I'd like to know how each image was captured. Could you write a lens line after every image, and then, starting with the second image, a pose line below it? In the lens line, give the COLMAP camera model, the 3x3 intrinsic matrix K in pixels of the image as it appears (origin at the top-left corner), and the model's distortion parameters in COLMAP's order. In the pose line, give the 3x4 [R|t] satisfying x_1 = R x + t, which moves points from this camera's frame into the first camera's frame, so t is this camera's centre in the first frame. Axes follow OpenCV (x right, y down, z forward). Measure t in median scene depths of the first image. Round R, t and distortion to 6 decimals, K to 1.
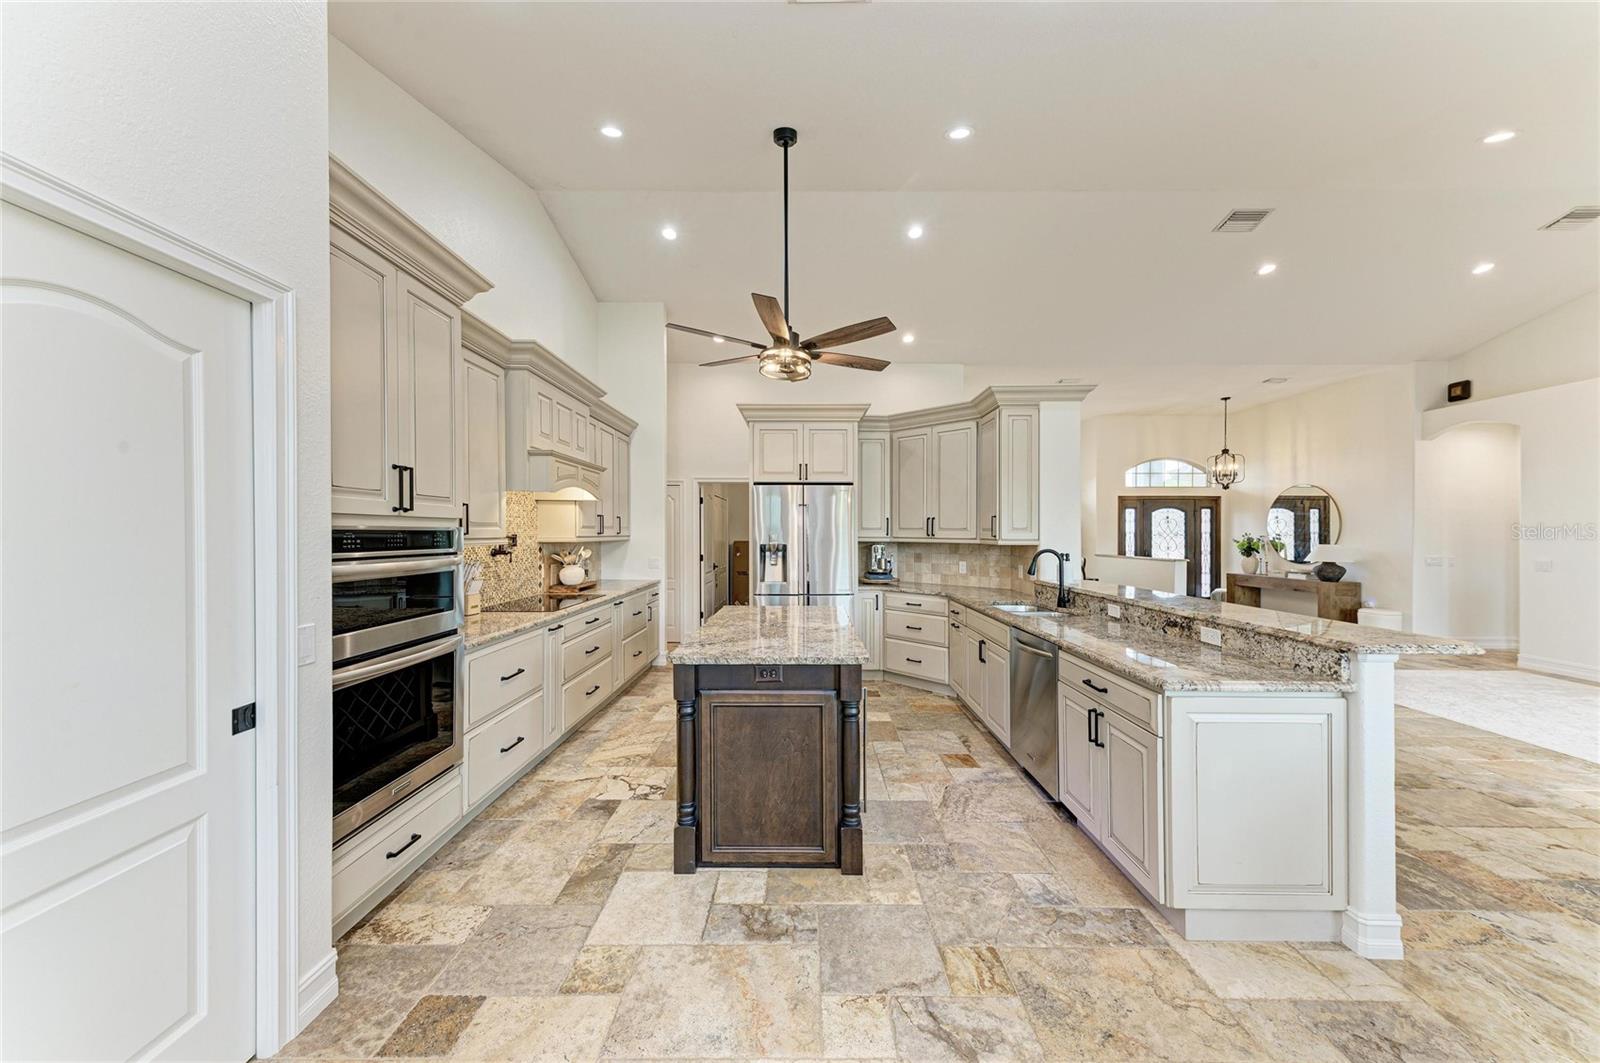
lens RADIAL K [[547.5, 0, 802.6], [0, 547.5, 535.4], [0, 0, 1]] dist [0.018157, -0.003254]
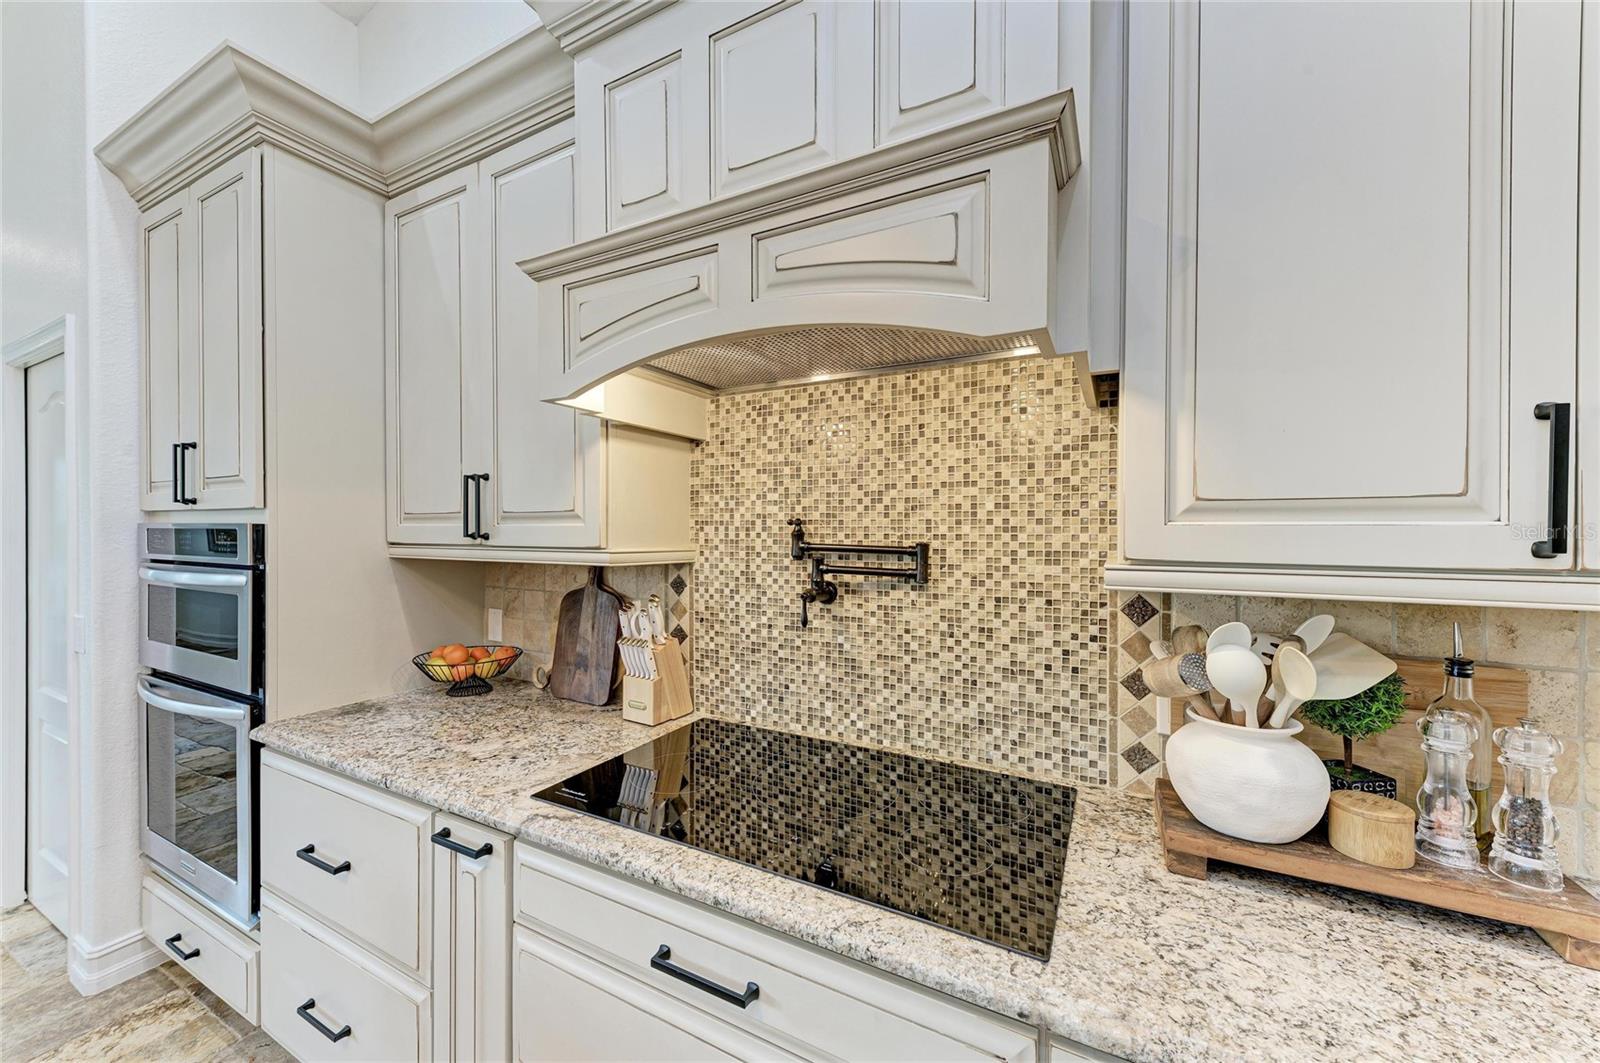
lens RADIAL K [[595.6, 0, 800.7], [0, 595.6, 533.5], [0, 0, 1]] dist [0.019617, -0.005940]
pose [[-0.469133, -0.000113, -0.883127, -0.160900], [-0.010455, 0.999931, 0.005426, -0.006405], [0.883065, 0.011779, -0.469102, 0.883375]]
